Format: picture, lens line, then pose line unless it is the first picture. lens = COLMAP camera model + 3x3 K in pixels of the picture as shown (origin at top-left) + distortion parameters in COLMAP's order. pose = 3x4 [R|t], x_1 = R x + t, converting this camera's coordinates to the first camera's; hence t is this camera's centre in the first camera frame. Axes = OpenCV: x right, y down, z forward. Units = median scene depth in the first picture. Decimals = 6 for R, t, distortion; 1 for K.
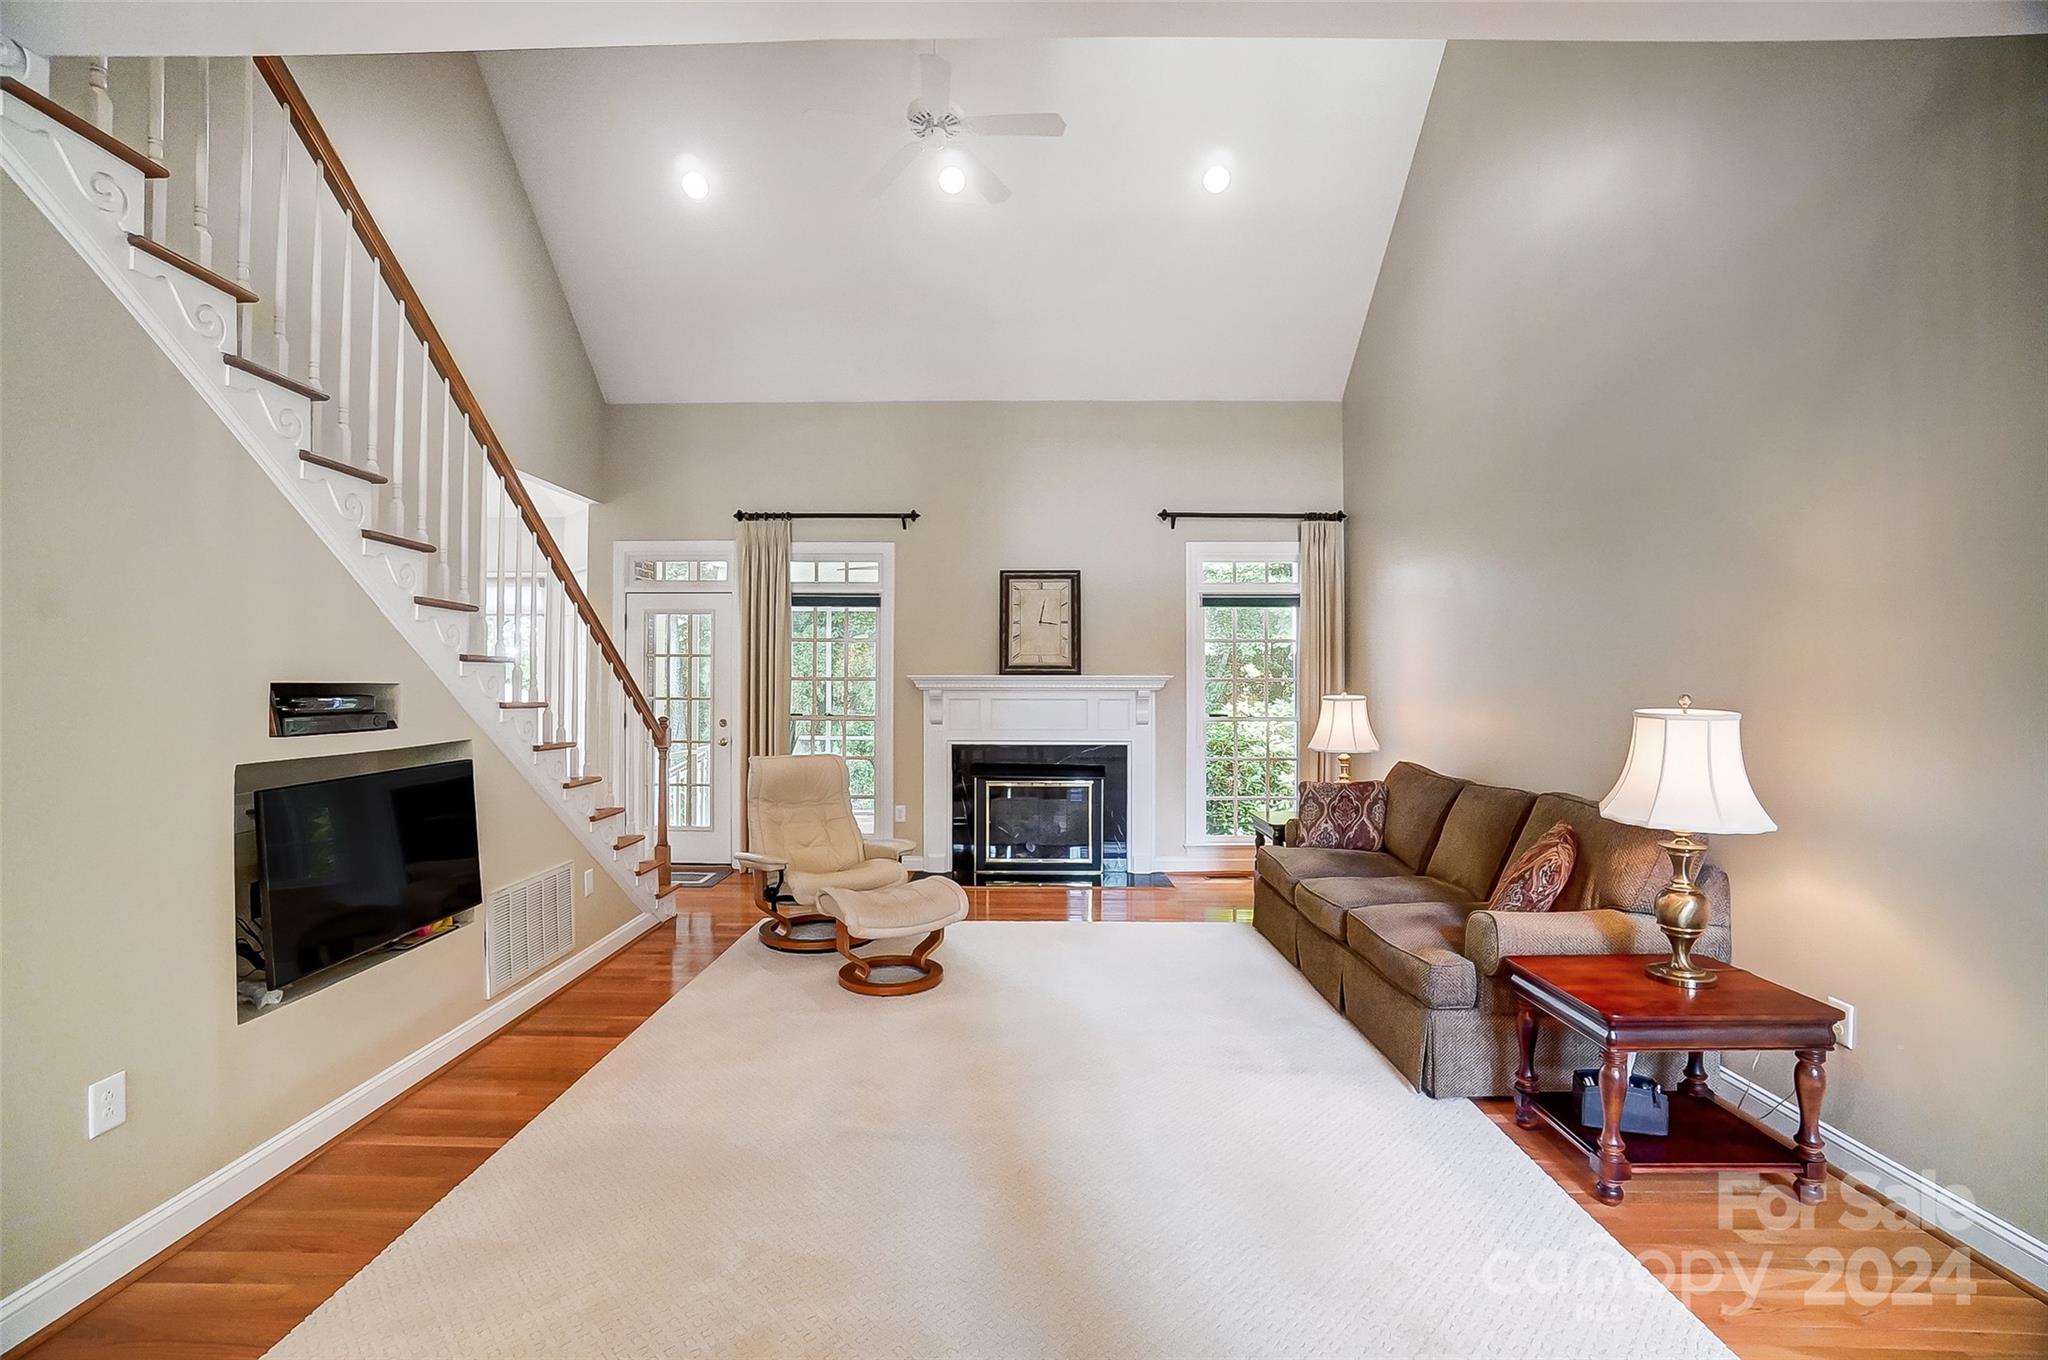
lens RADIAL K [[898.8, 0, 1016.7], [0, 898.8, 676.3], [0, 0, 1]] dist [-0.059252, 0.000323]
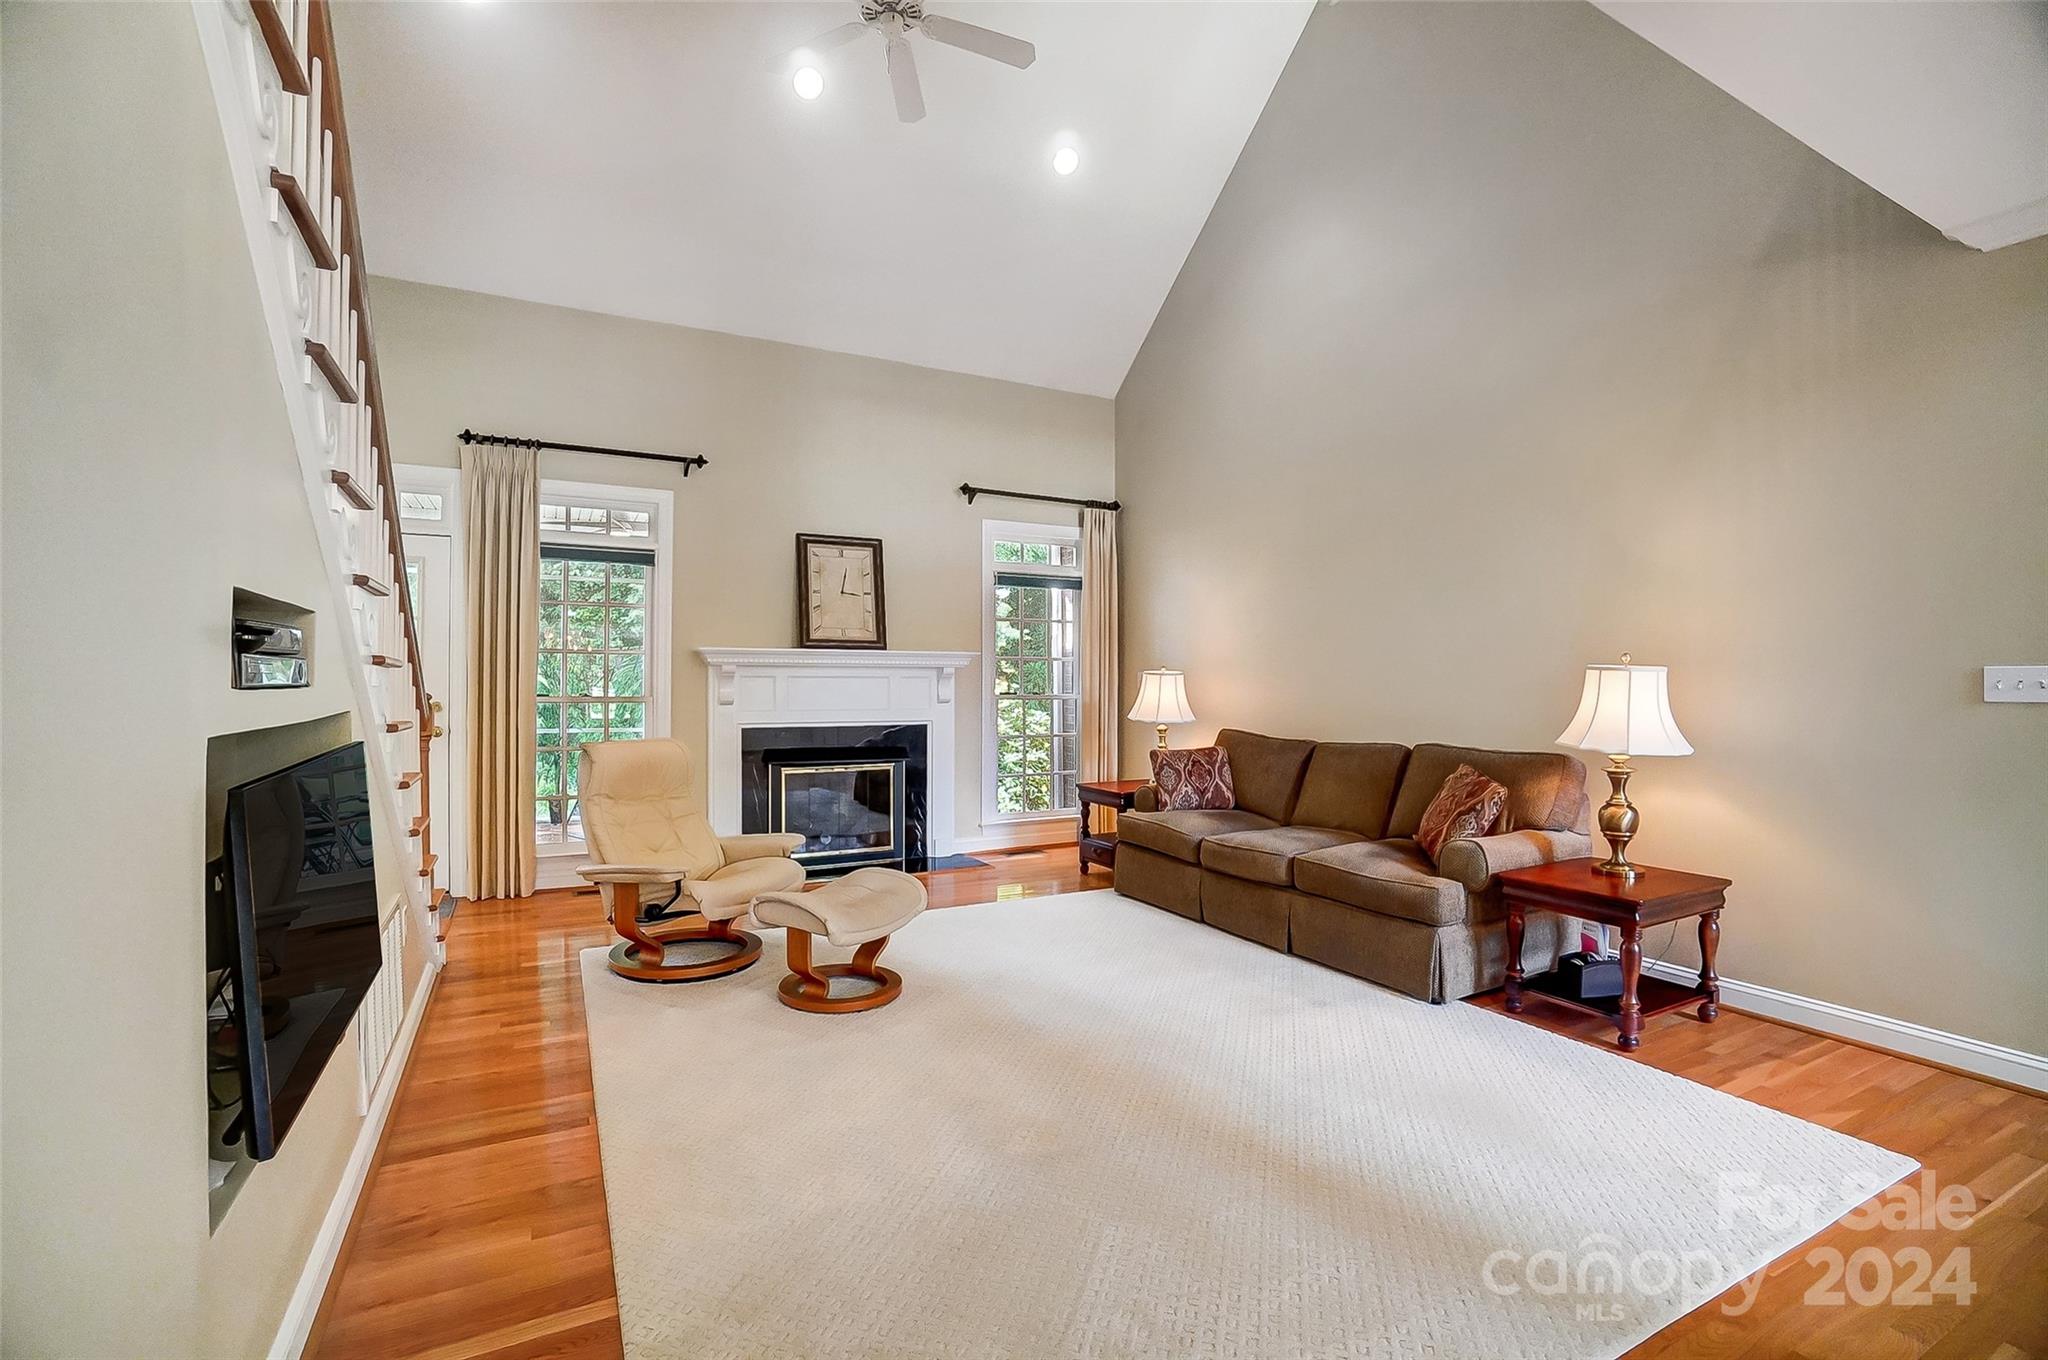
lens RADIAL K [[898.8, 0, 1016.7], [0, 898.8, 676.3], [0, 0, 1]] dist [-0.059252, 0.000323]
pose [[0.877512, 0.002744, 0.479546, -0.257007], [-0.004438, 0.999987, 0.002399, 0.022298], [-0.479533, -0.004234, 0.877513, 0.112346]]
